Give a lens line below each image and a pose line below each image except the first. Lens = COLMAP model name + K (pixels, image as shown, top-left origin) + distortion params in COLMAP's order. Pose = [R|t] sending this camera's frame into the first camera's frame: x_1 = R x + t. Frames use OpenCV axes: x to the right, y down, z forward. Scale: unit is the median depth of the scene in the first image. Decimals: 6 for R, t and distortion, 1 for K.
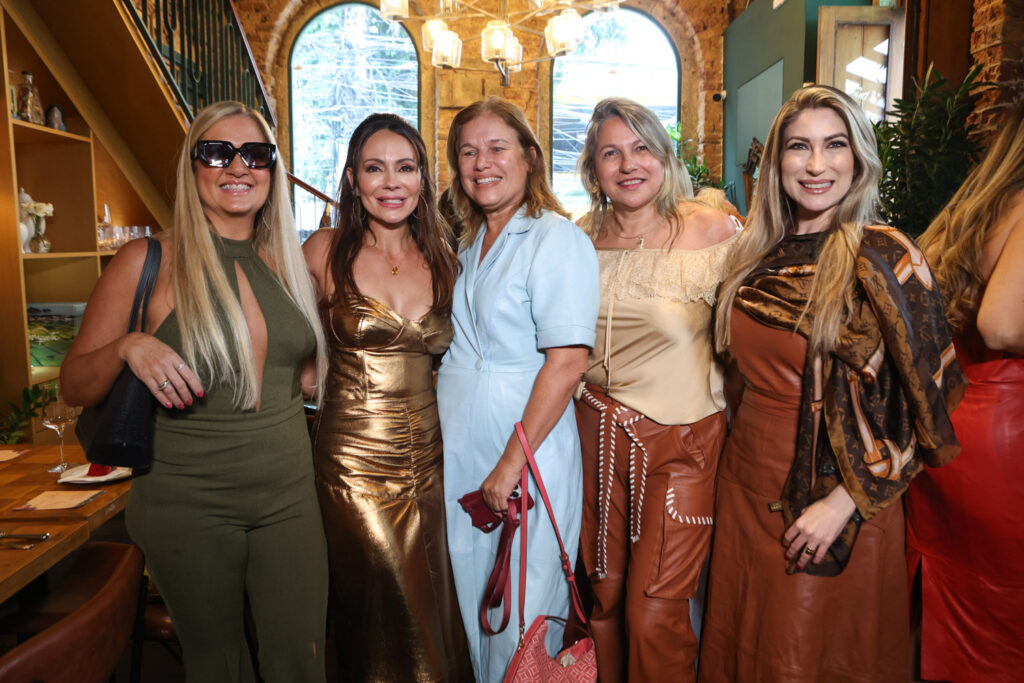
lens RADIAL K [[814.2, 0, 512.0], [0, 814.2, 341.5], [0, 0, 1]] dist [-0.086009, 0.111039]
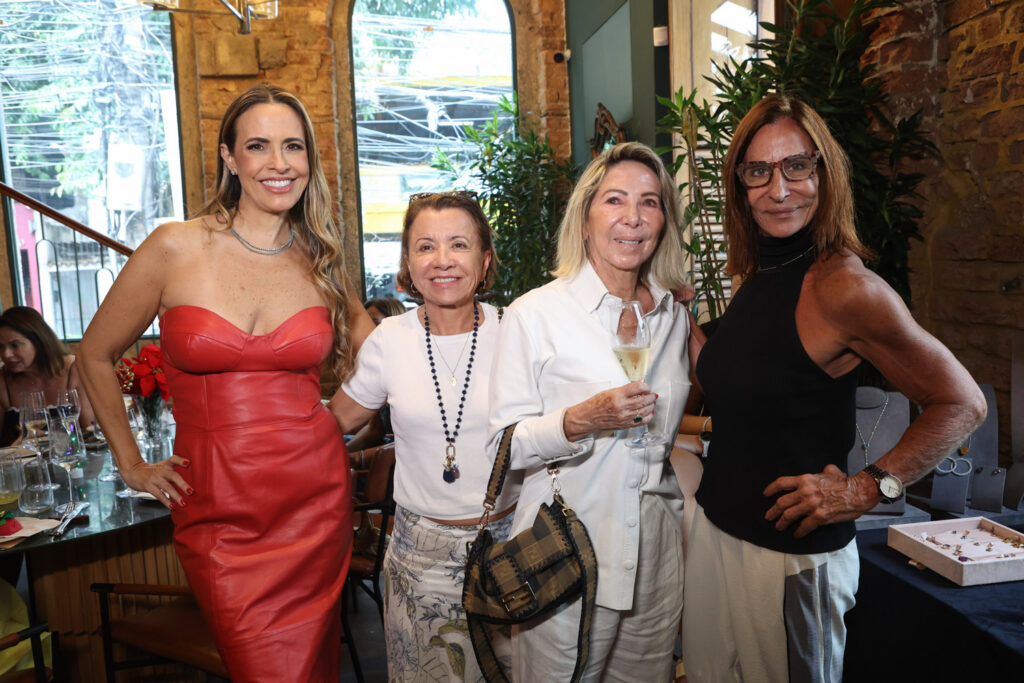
lens RADIAL K [[890.9, 0, 512.0], [0, 890.9, 341.5], [0, 0, 1]] dist [0.001878, 0.010952]
pose [[0.988544, -0.056531, 0.139949, 0.067287], [0.057819, 0.998314, -0.005149, -0.018959], [-0.139422, 0.013181, 0.990145, 0.129909]]
